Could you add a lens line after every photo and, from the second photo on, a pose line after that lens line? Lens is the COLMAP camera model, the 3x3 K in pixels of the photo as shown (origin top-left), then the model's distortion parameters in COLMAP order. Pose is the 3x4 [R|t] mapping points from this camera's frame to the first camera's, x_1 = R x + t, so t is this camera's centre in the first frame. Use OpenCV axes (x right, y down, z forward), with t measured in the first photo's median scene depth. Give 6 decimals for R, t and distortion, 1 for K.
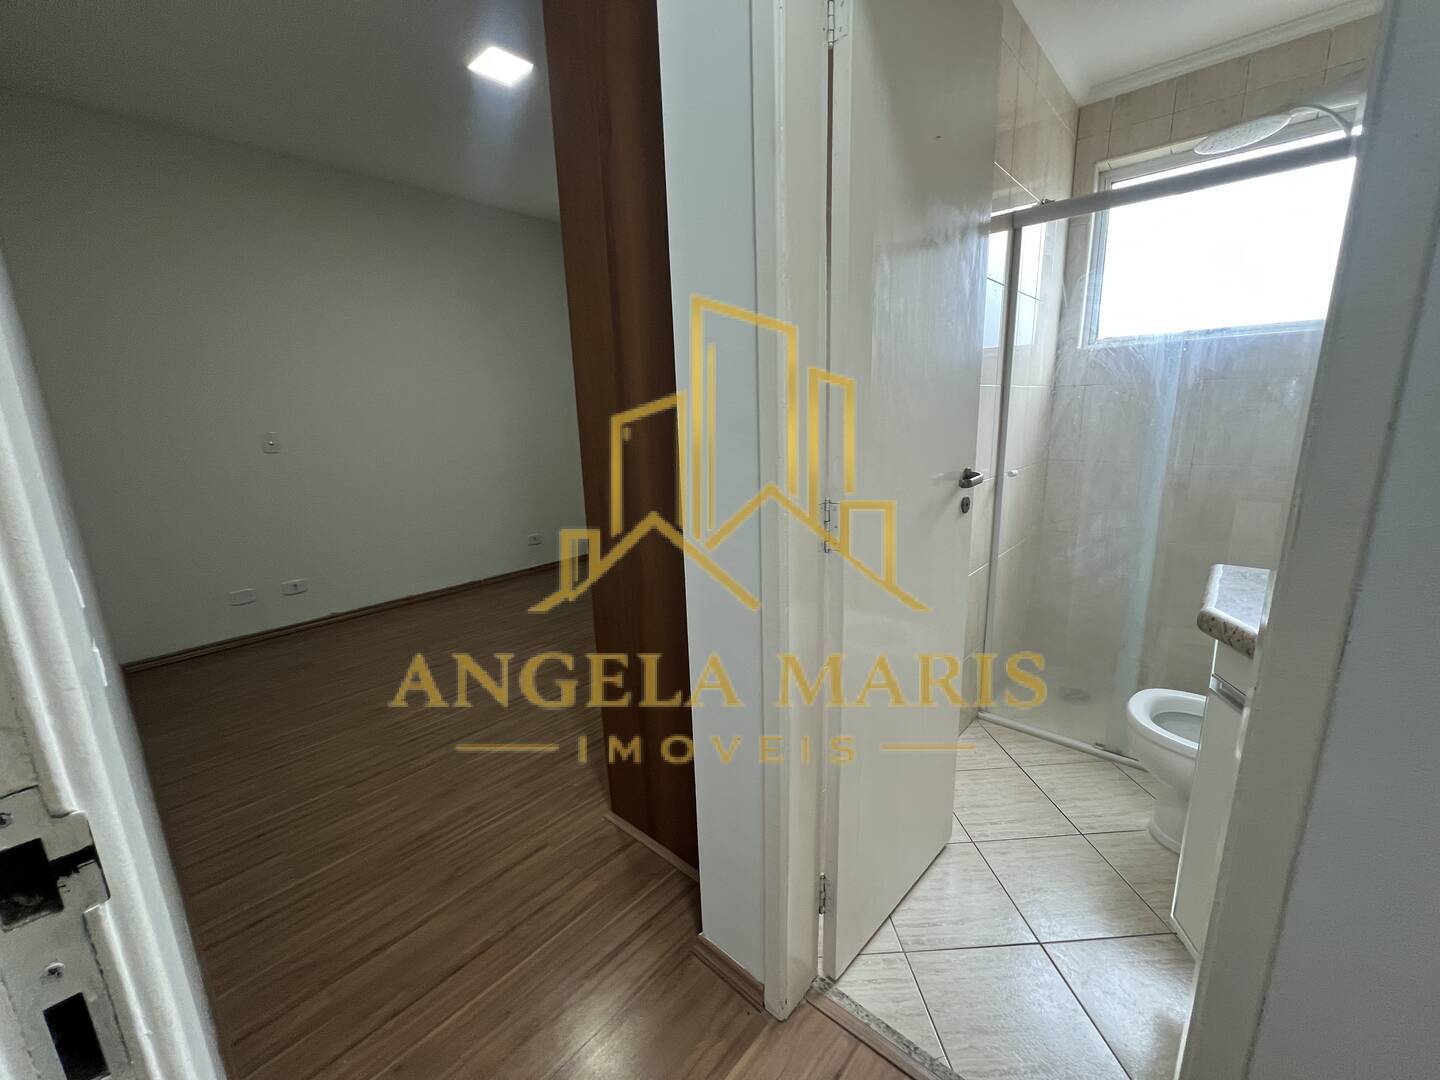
lens RADIAL K [[579.9, 0, 724.4], [0, 579.9, 538.3], [0, 0, 1]] dist [-0.000779, -0.000024]
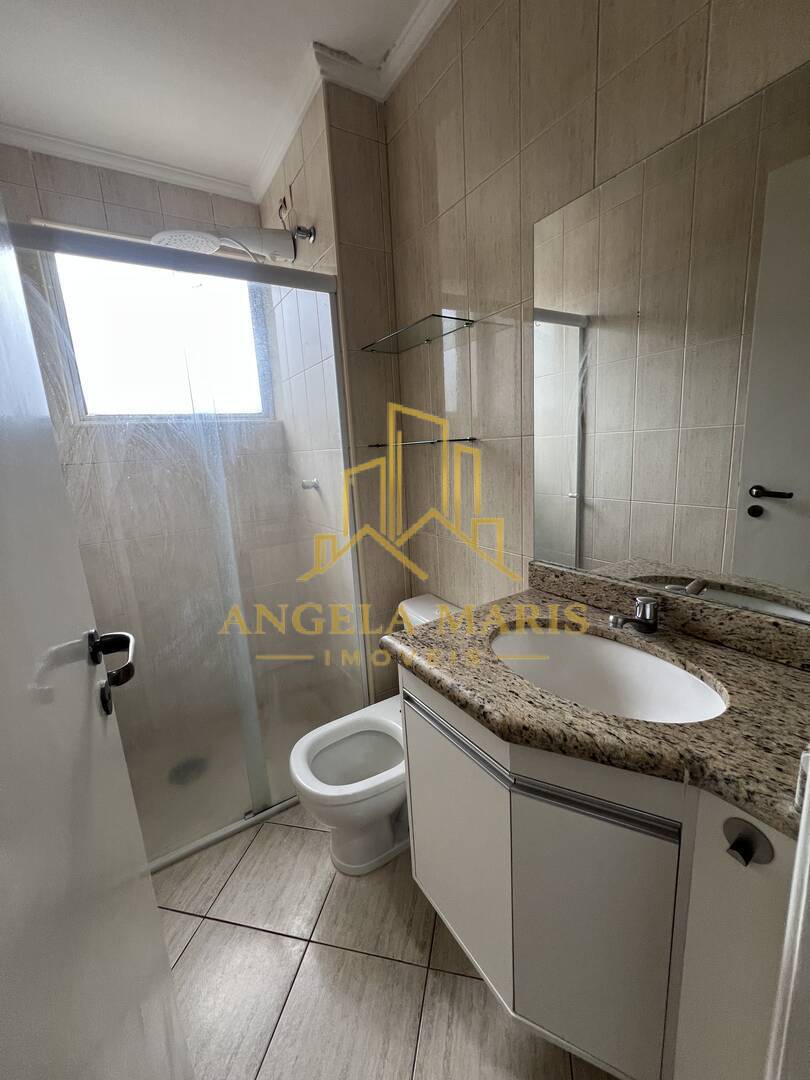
lens RADIAL K [[434.4, 0, 405.2], [0, 434.4, 533.1], [0, 0, 1]] dist [0.001766, 0.000530]
pose [[0.285794, -0.178414, 0.941536, 0.108682], [0.259419, 0.960234, 0.103213, -0.125242], [-0.922509, 0.214755, 0.320713, 0.431264]]
